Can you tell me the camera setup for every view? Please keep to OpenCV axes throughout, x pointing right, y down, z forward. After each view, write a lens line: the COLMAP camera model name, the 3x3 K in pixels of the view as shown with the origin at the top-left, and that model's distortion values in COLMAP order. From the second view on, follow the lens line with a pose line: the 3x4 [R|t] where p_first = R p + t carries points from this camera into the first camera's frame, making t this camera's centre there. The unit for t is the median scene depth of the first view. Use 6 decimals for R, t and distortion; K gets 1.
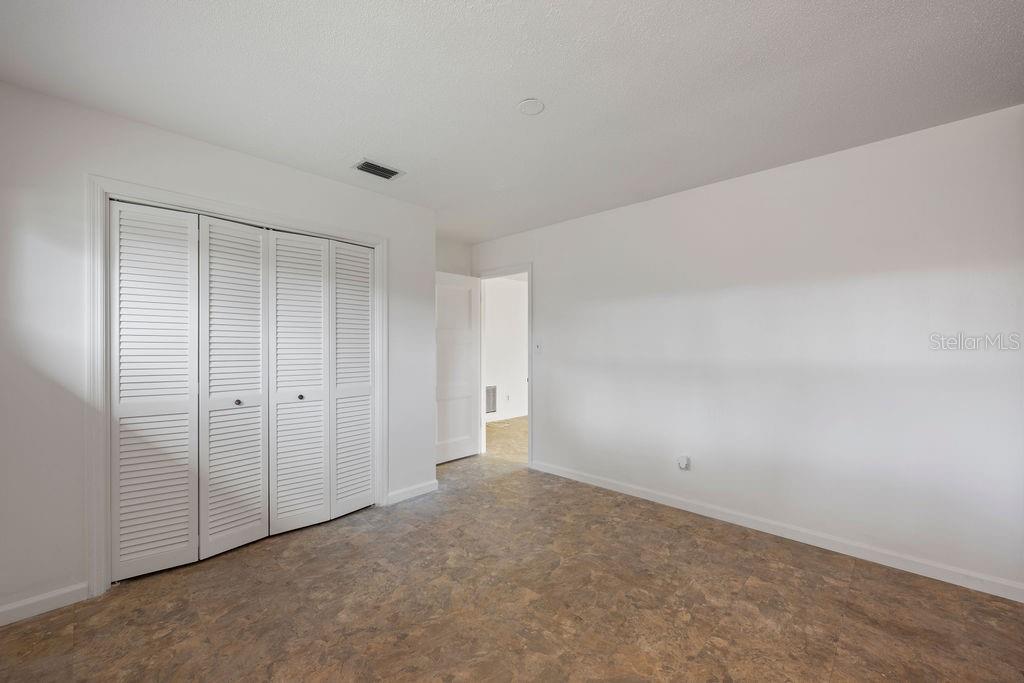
lens RADIAL K [[421.6, 0, 510.5], [0, 421.6, 344.4], [0, 0, 1]] dist [-0.000124, 0.000153]
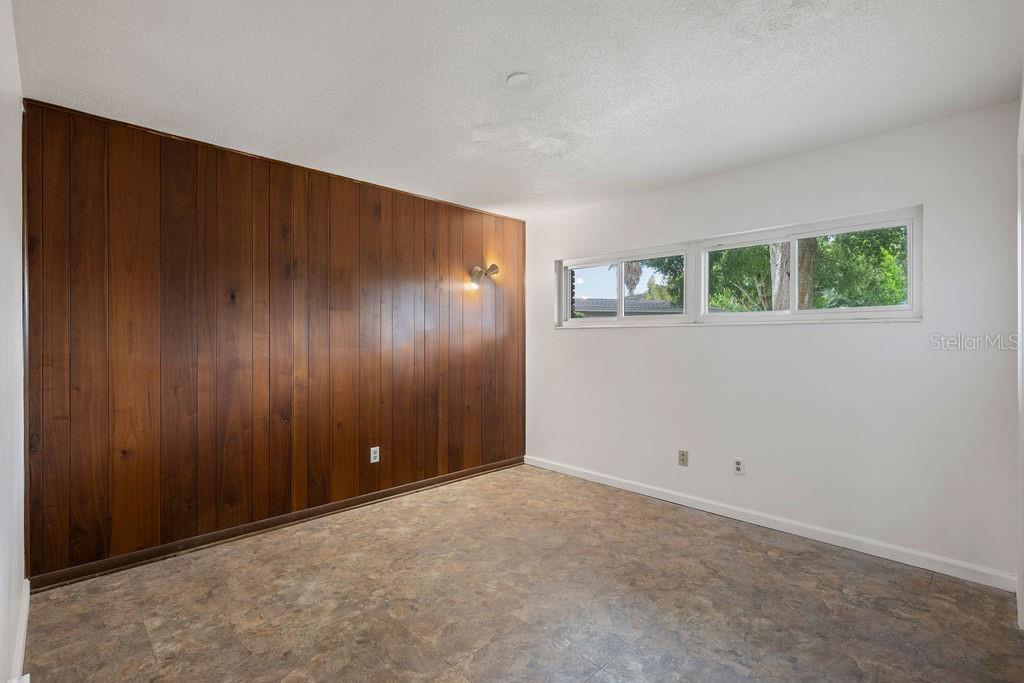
lens RADIAL K [[471.5, 0, 515.7], [0, 471.5, 340.2], [0, 0, 1]] dist [0.002468, -0.000140]
pose [[-0.999509, 0.000969, 0.031315, 0.027633], [0.000930, 0.999999, -0.001269, 0.006709], [-0.031316, -0.001239, -0.999509, 2.105188]]
